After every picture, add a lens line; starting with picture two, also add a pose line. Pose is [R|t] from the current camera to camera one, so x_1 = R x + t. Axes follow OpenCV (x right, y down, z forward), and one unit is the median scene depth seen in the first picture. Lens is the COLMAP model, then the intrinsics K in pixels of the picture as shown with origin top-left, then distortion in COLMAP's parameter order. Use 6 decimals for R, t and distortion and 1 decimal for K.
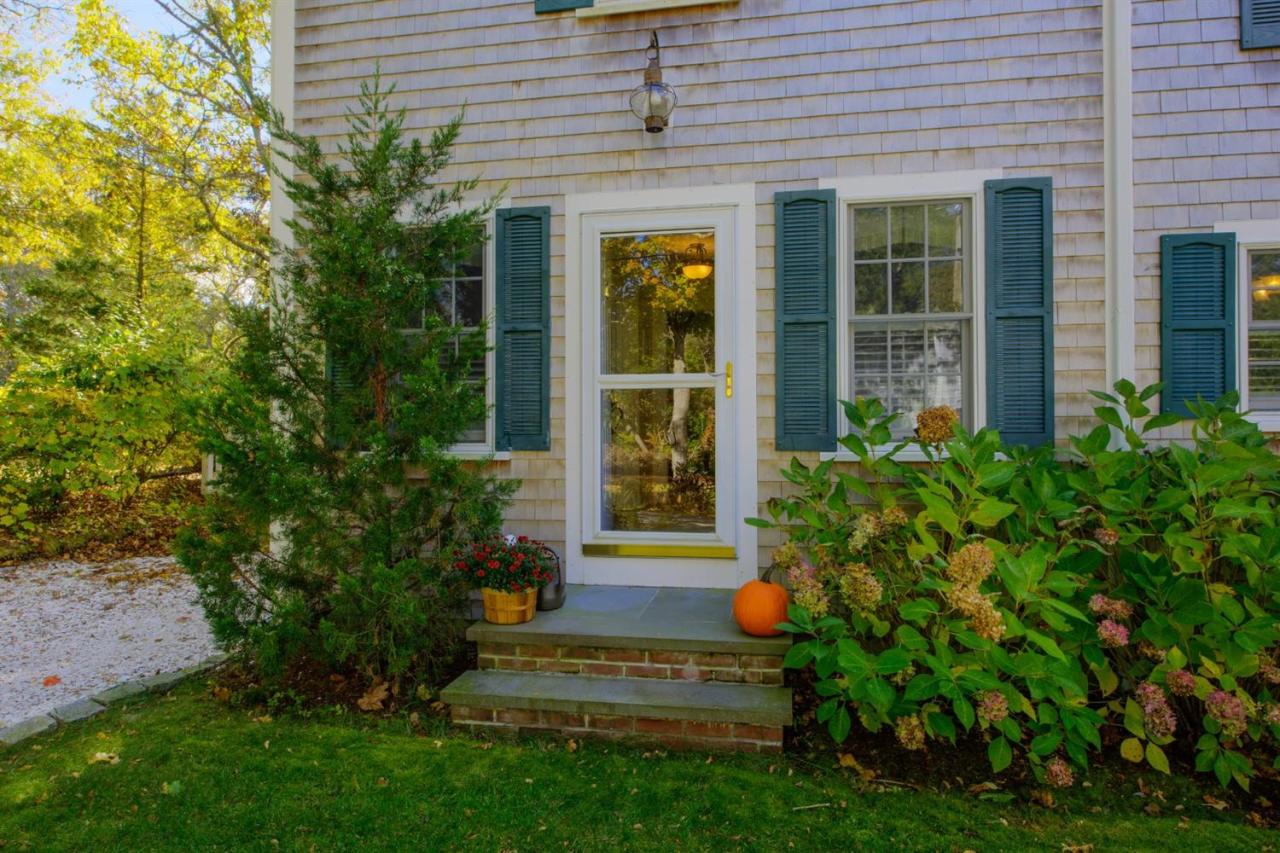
lens RADIAL K [[815.7, 0, 640.7], [0, 815.7, 425.3], [0, 0, 1]] dist [0.025994, -0.000236]
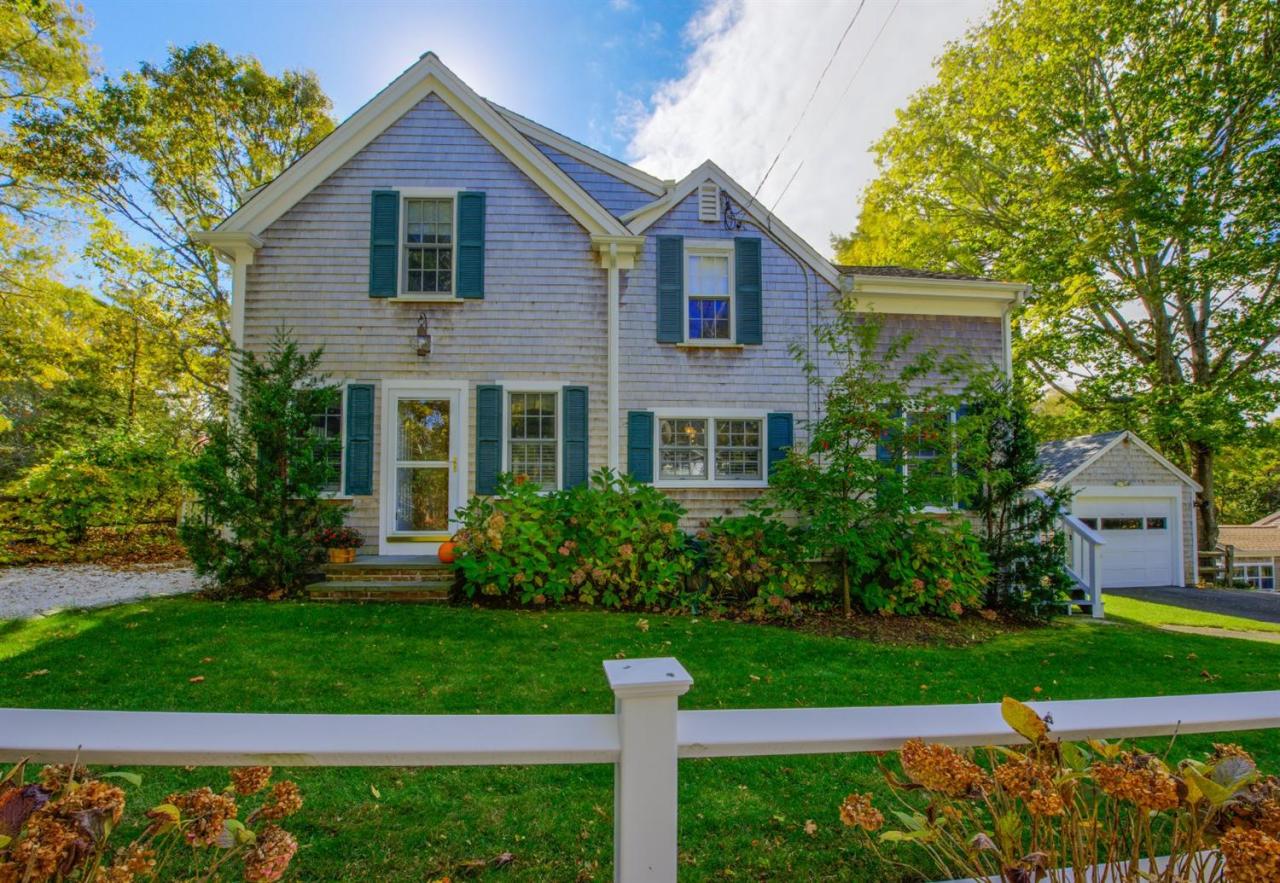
lens RADIAL K [[533.1, 0, 637.7], [0, 533.1, 499.2], [0, 0, 1]] dist [-0.001578, -0.000437]
pose [[0.972077, 0.008071, 0.234522, 0.253718], [-0.003818, 0.999820, -0.018585, 0.068301], [-0.234629, 0.017171, 0.971933, -0.574287]]
